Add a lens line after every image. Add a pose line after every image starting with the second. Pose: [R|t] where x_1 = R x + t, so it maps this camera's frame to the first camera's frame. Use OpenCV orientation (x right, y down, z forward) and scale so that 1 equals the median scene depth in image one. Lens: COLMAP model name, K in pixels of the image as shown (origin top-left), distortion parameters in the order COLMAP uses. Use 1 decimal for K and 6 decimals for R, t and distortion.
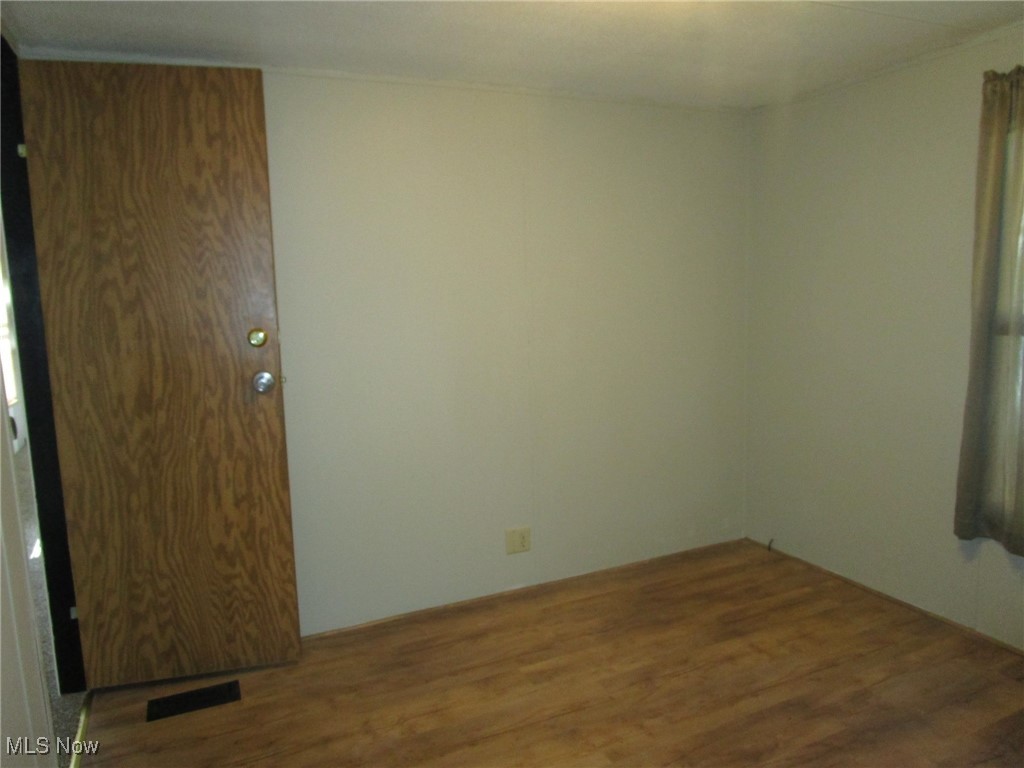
lens RADIAL K [[722.3, 0, 510.1], [0, 722.3, 386.0], [0, 0, 1]] dist [-0.036952, 0.011744]
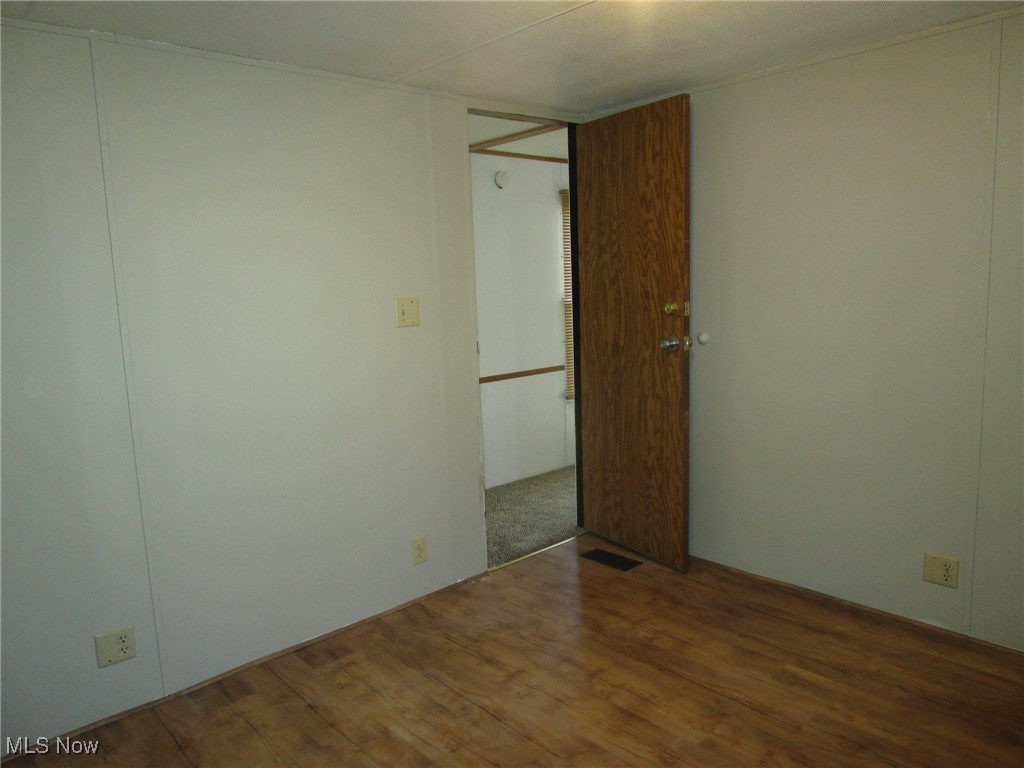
lens RADIAL K [[722.3, 0, 509.4], [0, 722.3, 385.1], [0, 0, 1]] dist [-0.036952, 0.011744]
pose [[0.303781, 0.159453, -0.939304, 0.794038], [-0.103061, 0.985610, 0.133982, -0.075223], [0.947151, 0.056105, 0.315843, 0.333521]]
